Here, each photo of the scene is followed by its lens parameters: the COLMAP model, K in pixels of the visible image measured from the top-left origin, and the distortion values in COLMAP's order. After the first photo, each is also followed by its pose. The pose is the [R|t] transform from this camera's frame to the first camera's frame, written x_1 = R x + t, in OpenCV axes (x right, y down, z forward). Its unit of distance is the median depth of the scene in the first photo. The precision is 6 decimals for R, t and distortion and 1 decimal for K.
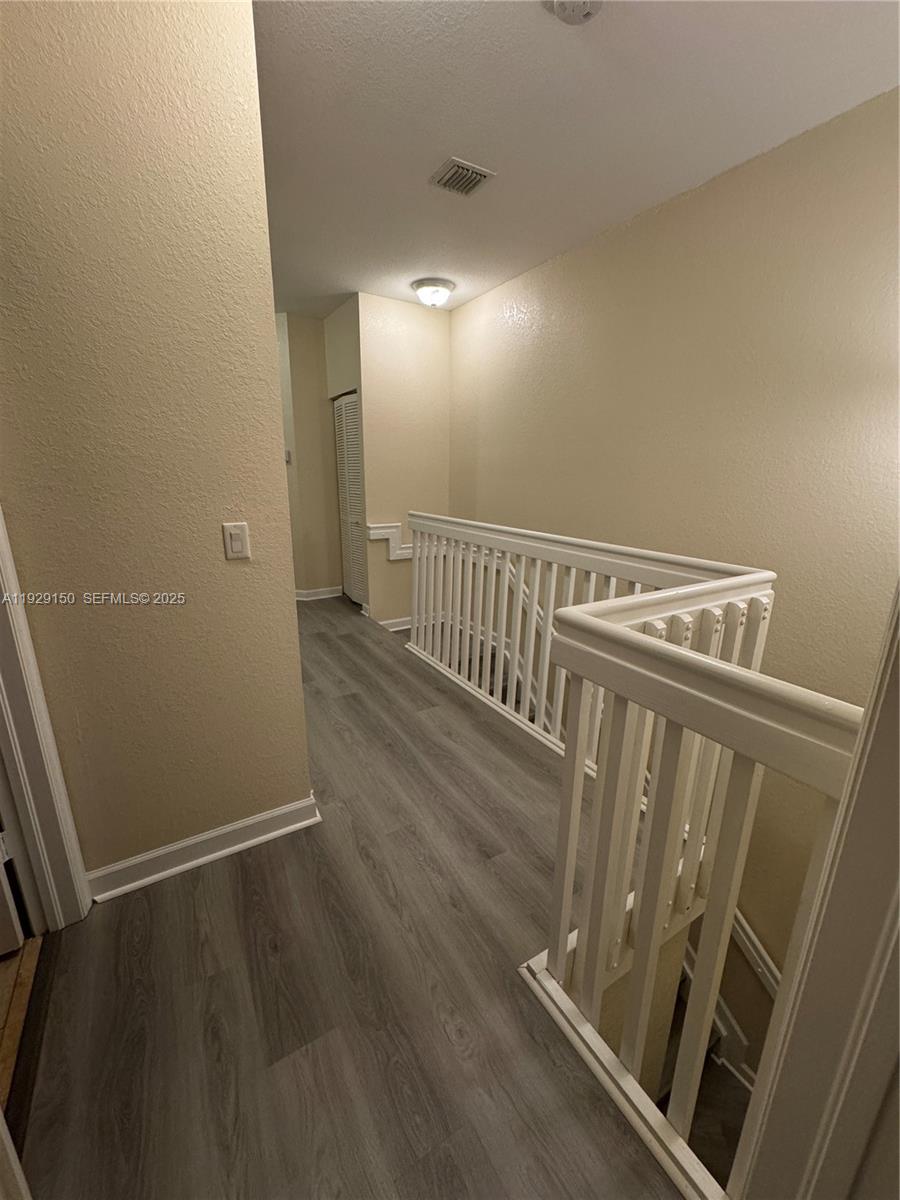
lens RADIAL K [[481.4, 0, 452.5], [0, 481.4, 599.5], [0, 0, 1]] dist [0.000126, -0.000124]
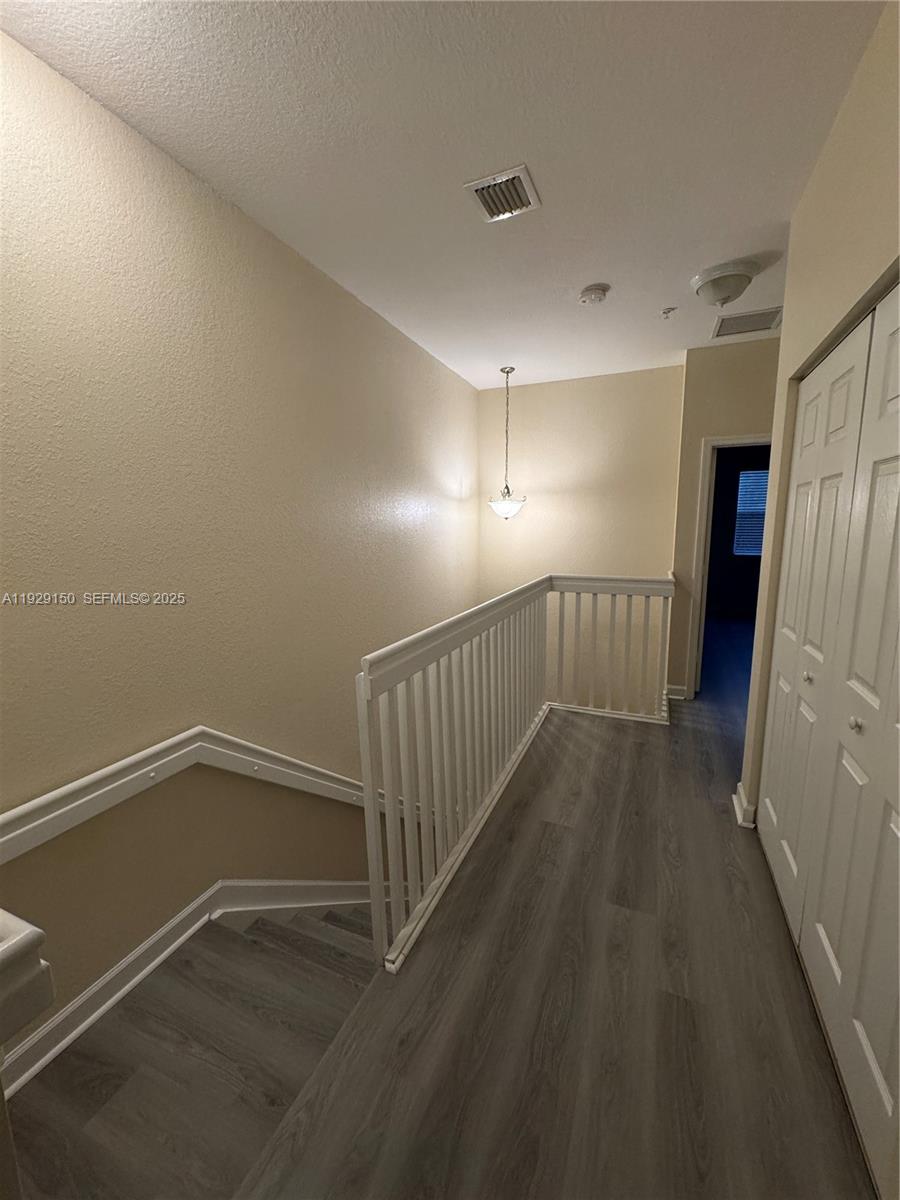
lens RADIAL K [[481.4, 0, 452.5], [0, 481.4, 599.5], [0, 0, 1]] dist [0.000126, -0.000124]
pose [[-0.577044, -0.134944, 0.805488, -0.656181], [0.212311, 0.927563, 0.307493, -0.497852], [-0.788635, 0.348450, -0.506594, 1.667545]]
